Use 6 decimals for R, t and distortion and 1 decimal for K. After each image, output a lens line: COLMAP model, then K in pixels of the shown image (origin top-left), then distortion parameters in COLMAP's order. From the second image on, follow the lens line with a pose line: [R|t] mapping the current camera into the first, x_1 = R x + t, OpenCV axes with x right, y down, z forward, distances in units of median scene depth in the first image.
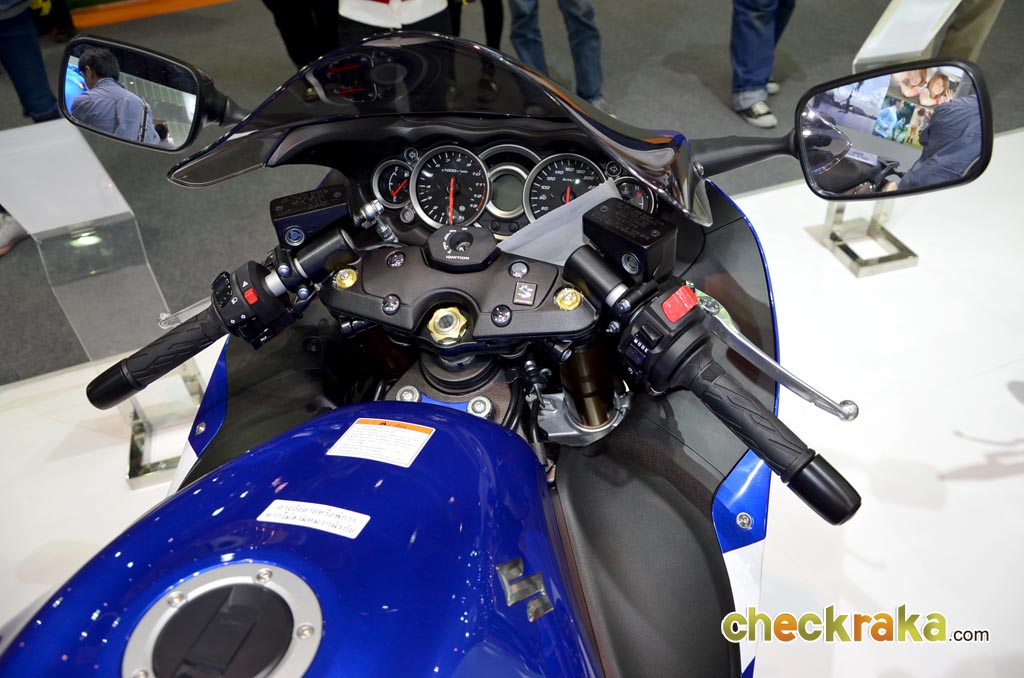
lens RADIAL K [[829.8, 0, 510.4], [0, 829.8, 337.9], [0, 0, 1]] dist [-0.053133, 0.031332]
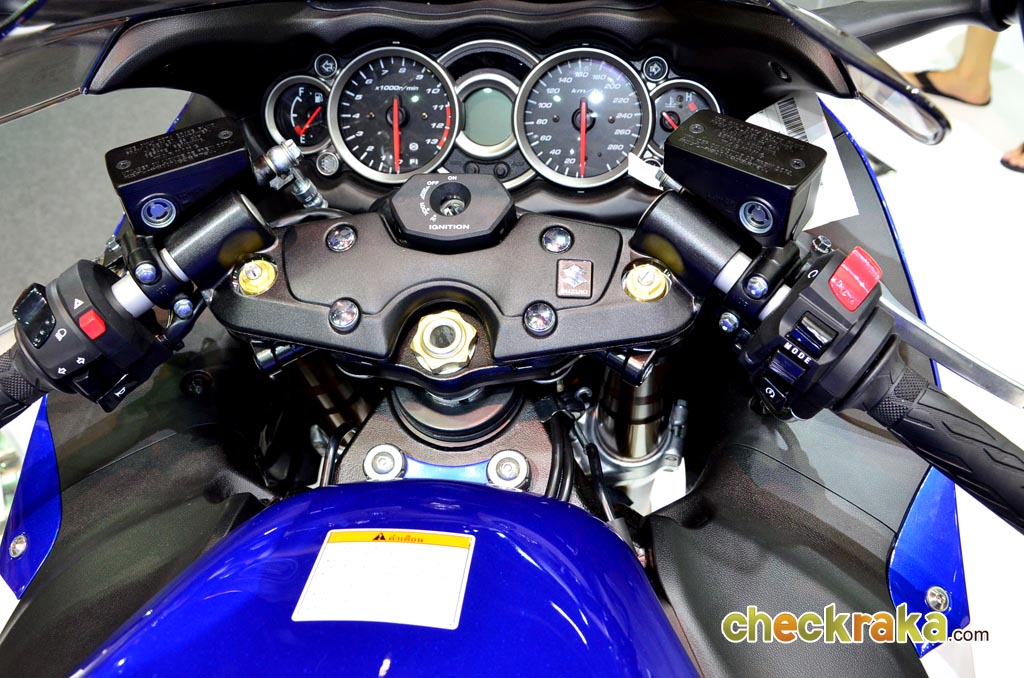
lens RADIAL K [[924.0, 0, 514.1], [0, 924.0, 341.1], [0, 0, 1]] dist [-0.022811, 0.028942]
pose [[0.982112, -0.097751, 0.160939, -0.129288], [0.089354, 0.994273, 0.058632, -0.048664], [-0.165749, -0.043202, 0.985221, 0.322133]]
